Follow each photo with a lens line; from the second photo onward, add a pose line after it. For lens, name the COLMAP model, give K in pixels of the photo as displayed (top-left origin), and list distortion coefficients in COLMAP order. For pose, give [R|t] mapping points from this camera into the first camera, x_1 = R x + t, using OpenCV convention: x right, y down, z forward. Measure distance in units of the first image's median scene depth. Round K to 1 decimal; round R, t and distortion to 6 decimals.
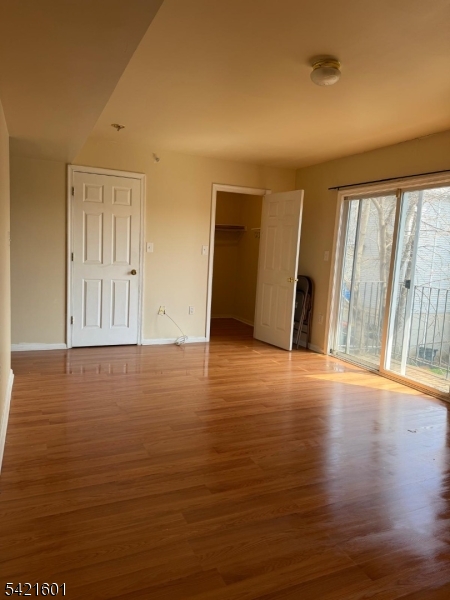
lens RADIAL K [[422.2, 0, 225.0], [0, 422.2, 300.0], [0, 0, 1]] dist [0.070704, -0.105727]
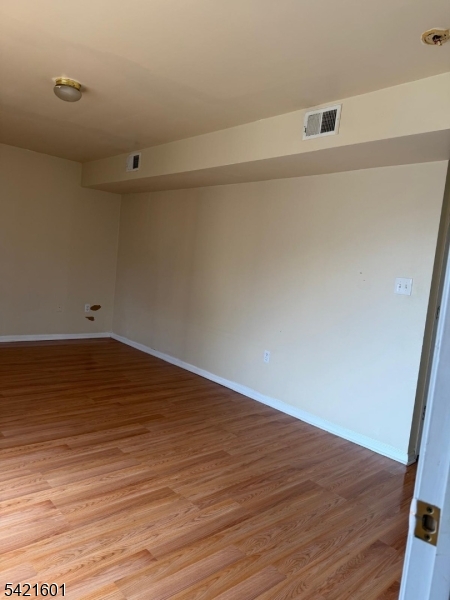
lens RADIAL K [[422.2, 0, 225.0], [0, 422.2, 300.0], [0, 0, 1]] dist [0.070704, -0.105727]
pose [[-0.942183, -0.124028, -0.311301, 0.117303], [-0.188363, 0.964347, 0.185886, -0.255984], [0.277147, 0.233776, -0.931954, 2.101524]]
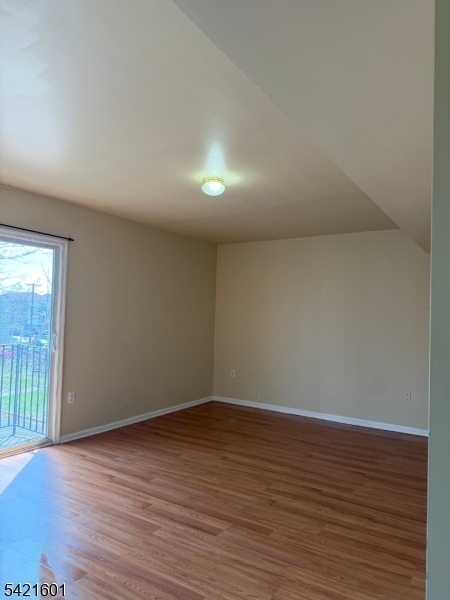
lens RADIAL K [[422.2, 0, 225.0], [0, 422.2, 300.0], [0, 0, 1]] dist [0.070704, -0.105727]
pose [[-0.542494, -0.041322, 0.839043, -0.810810], [0.044717, 0.995953, 0.077962, -0.254647], [-0.838869, 0.079814, -0.538451, 1.548691]]
